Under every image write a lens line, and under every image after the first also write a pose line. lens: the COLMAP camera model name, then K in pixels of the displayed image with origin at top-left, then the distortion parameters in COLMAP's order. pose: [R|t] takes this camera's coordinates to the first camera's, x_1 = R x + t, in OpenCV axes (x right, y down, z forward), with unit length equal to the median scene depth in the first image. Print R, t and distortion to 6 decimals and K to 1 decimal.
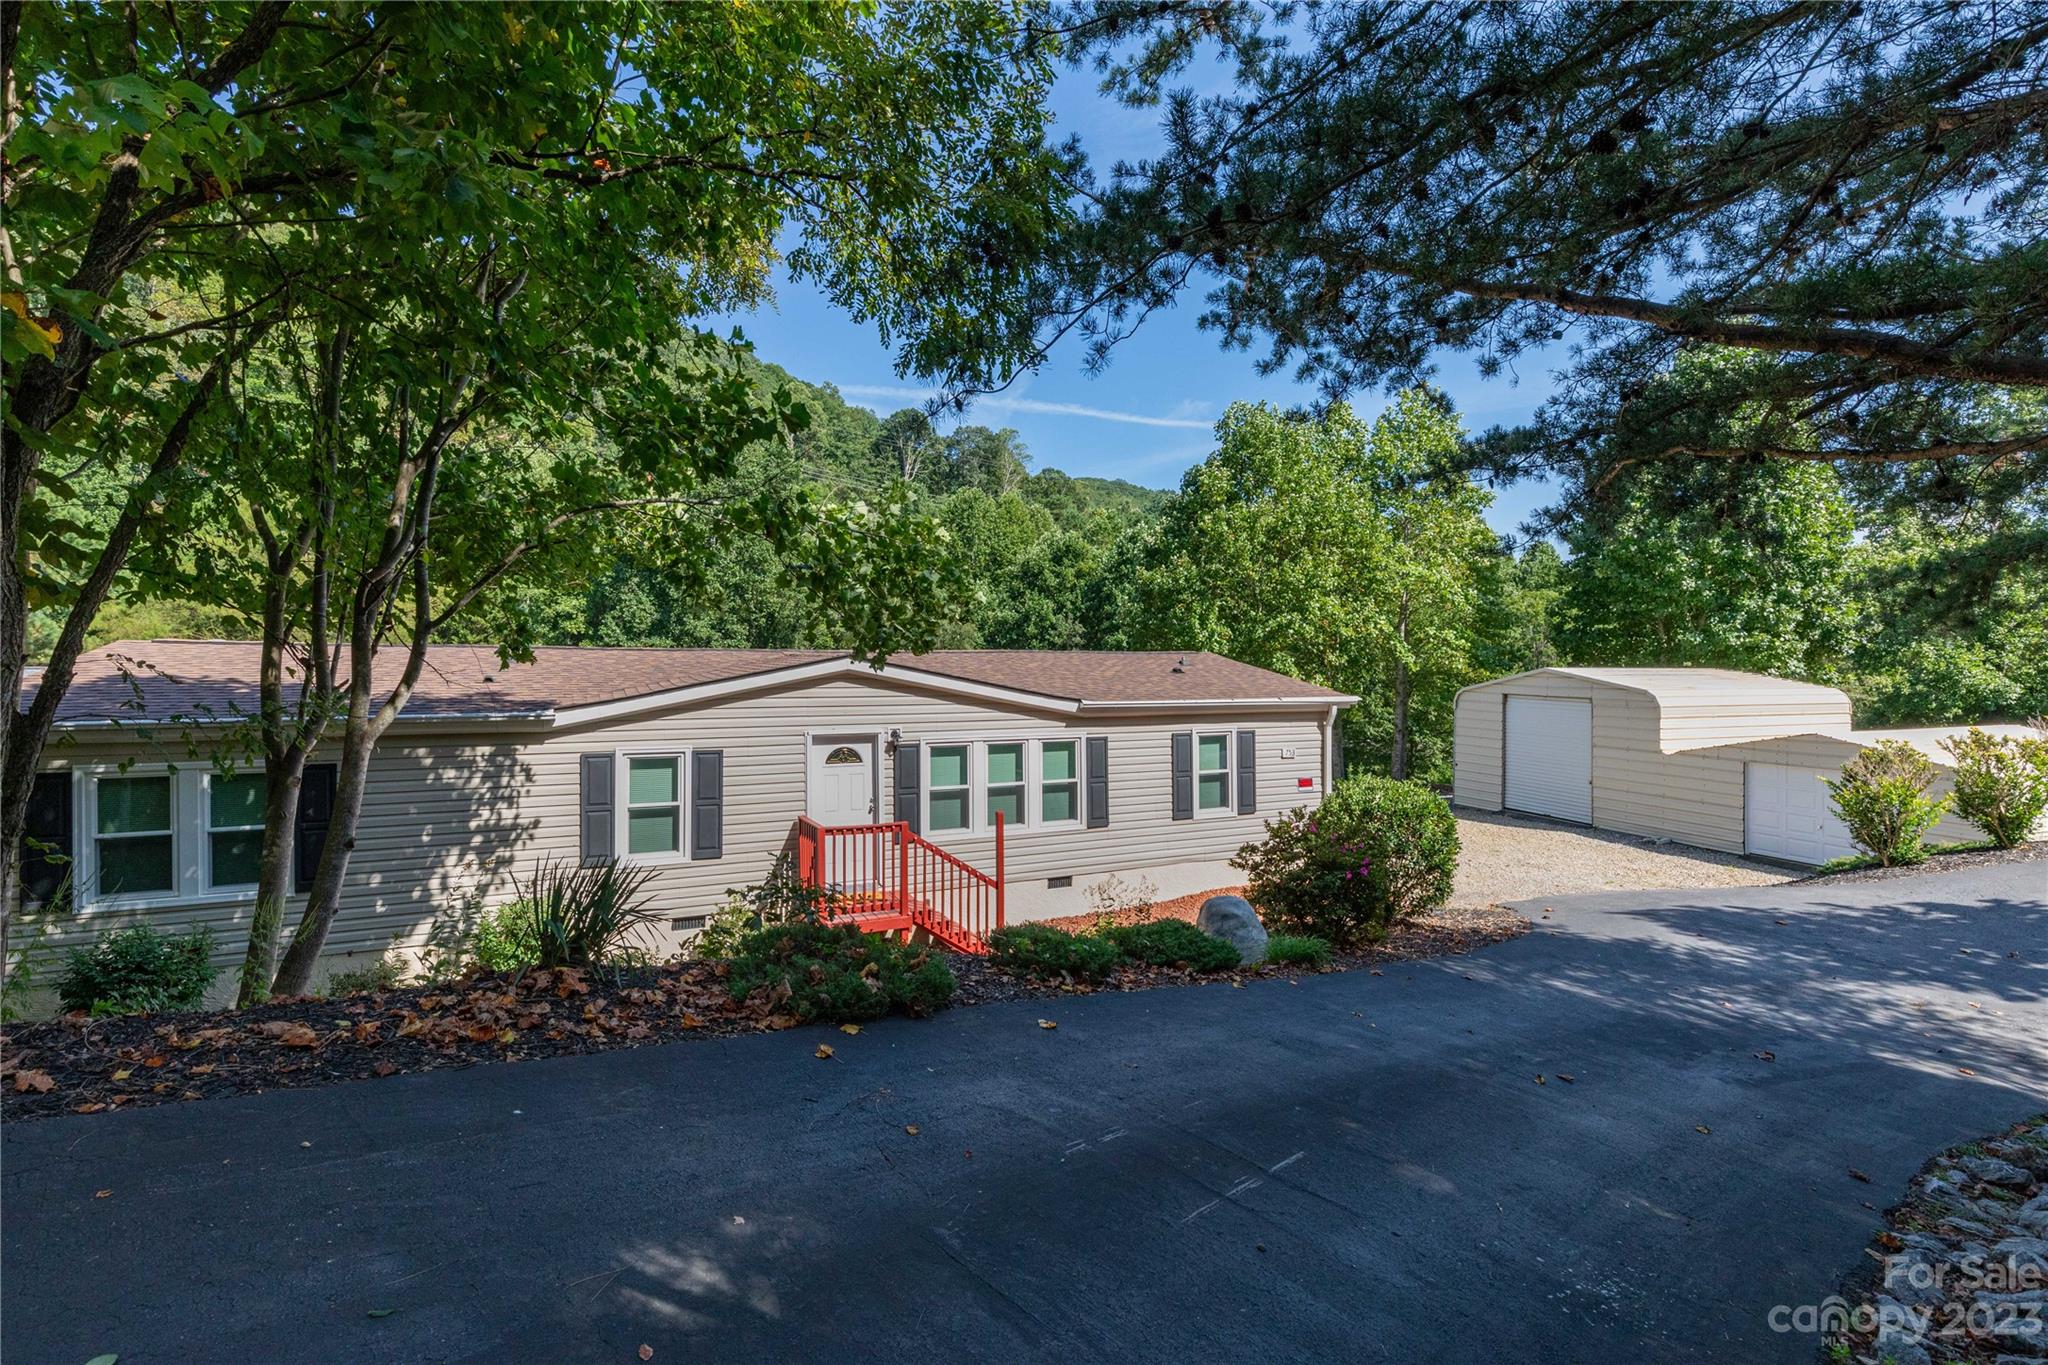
lens RADIAL K [[923.1, 0, 1020.7], [0, 923.1, 665.5], [0, 0, 1]] dist [0.001354, 0.000121]
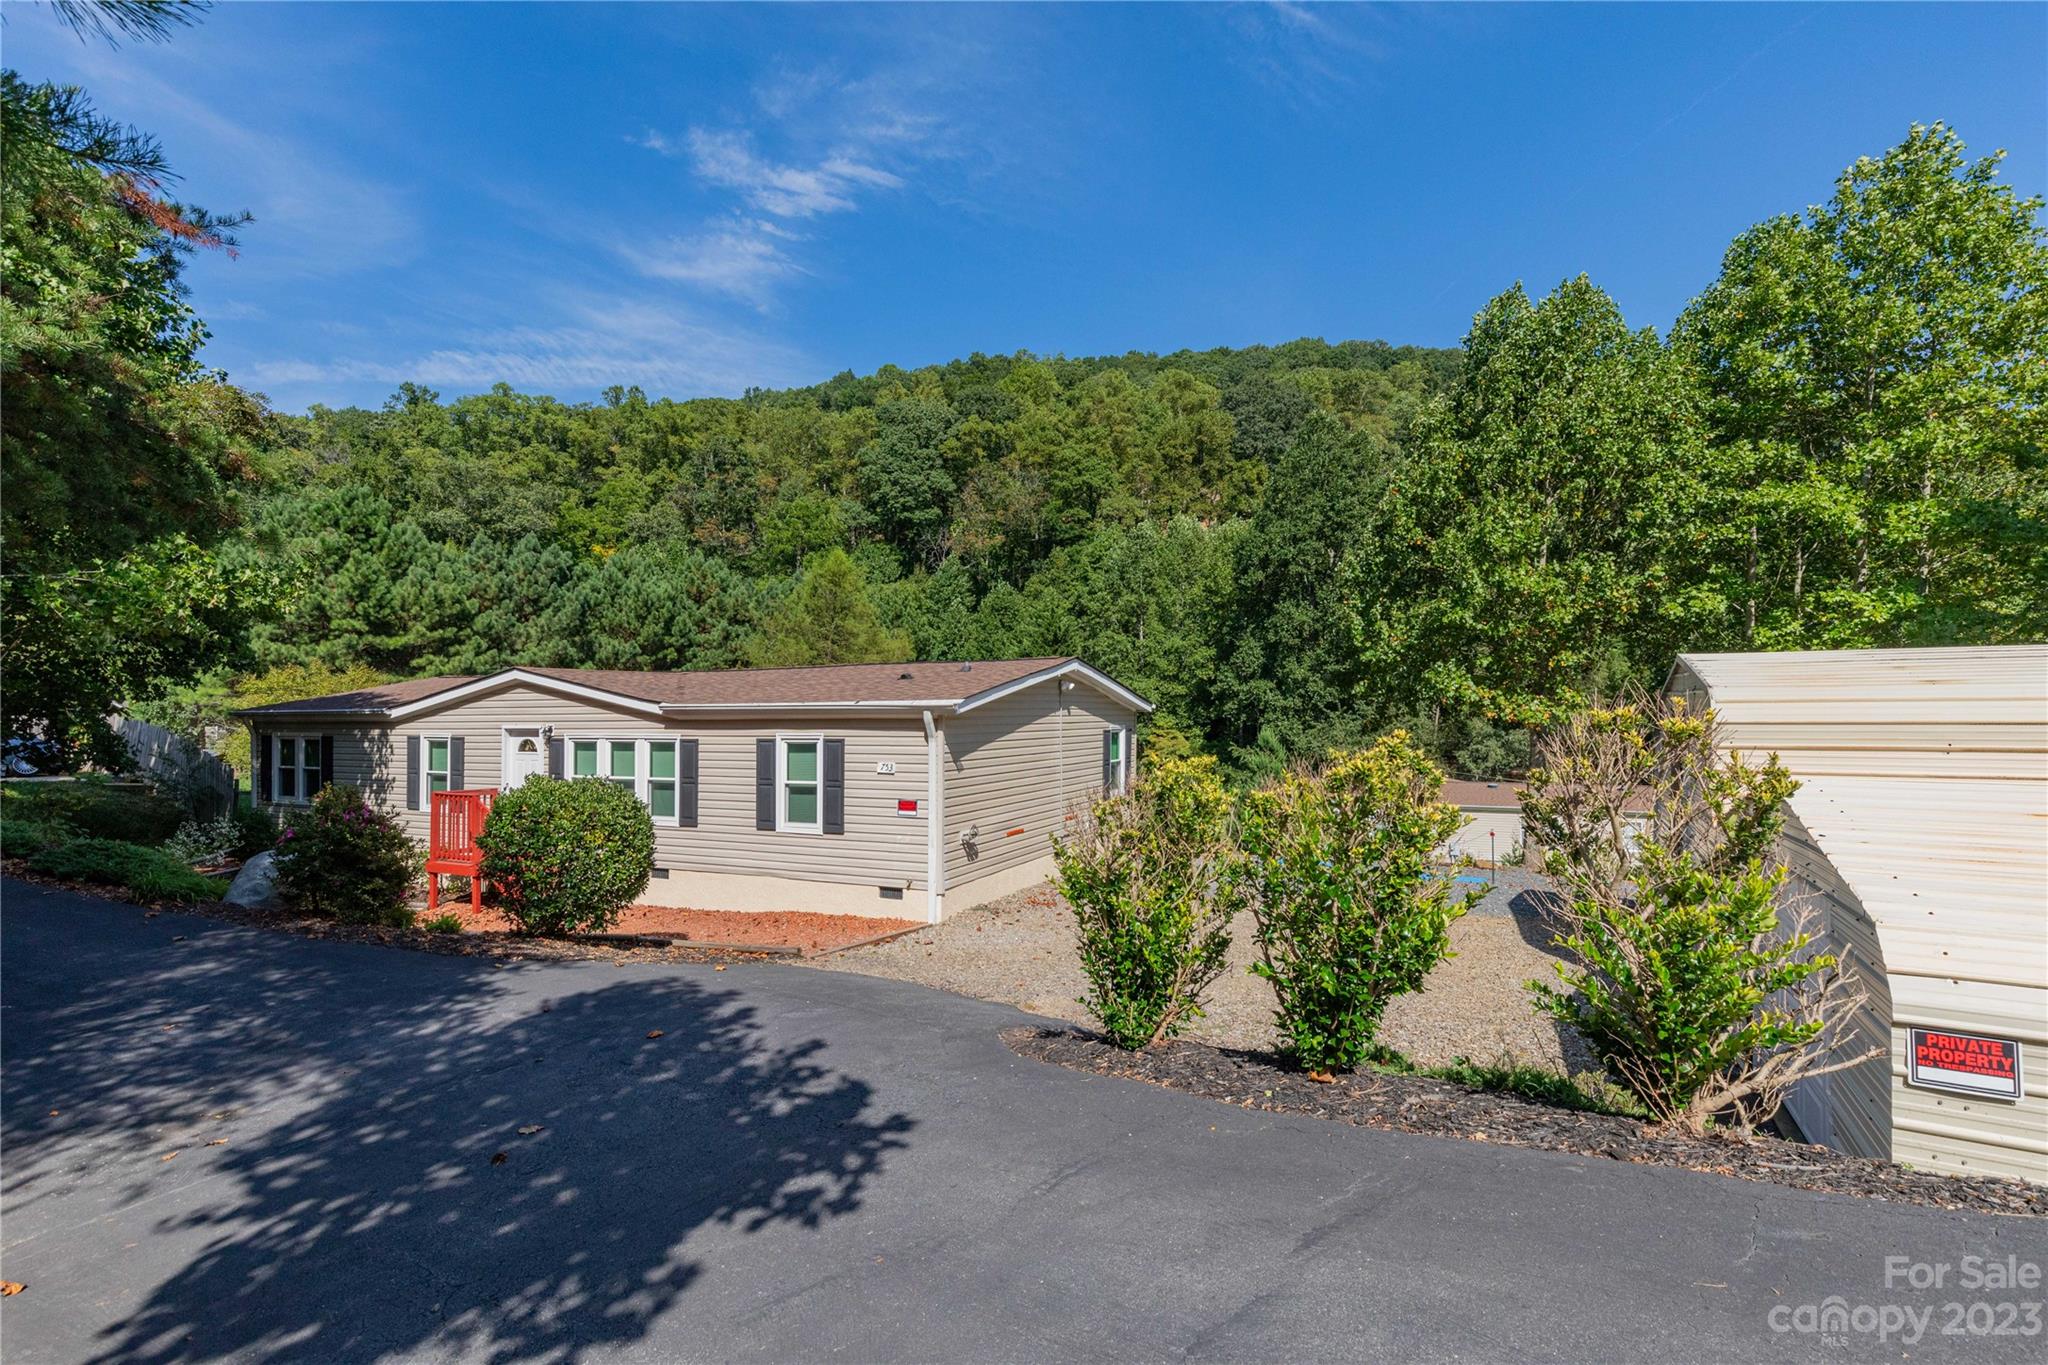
lens RADIAL K [[923.1, 0, 1033.2], [0, 923.1, 687.2], [0, 0, 1]] dist [0.001354, 0.000121]
pose [[0.663642, -0.028637, -0.747502, 1.149258], [0.005291, 0.999422, -0.033591, 0.057925], [0.748032, 0.018337, 0.663409, 0.617278]]
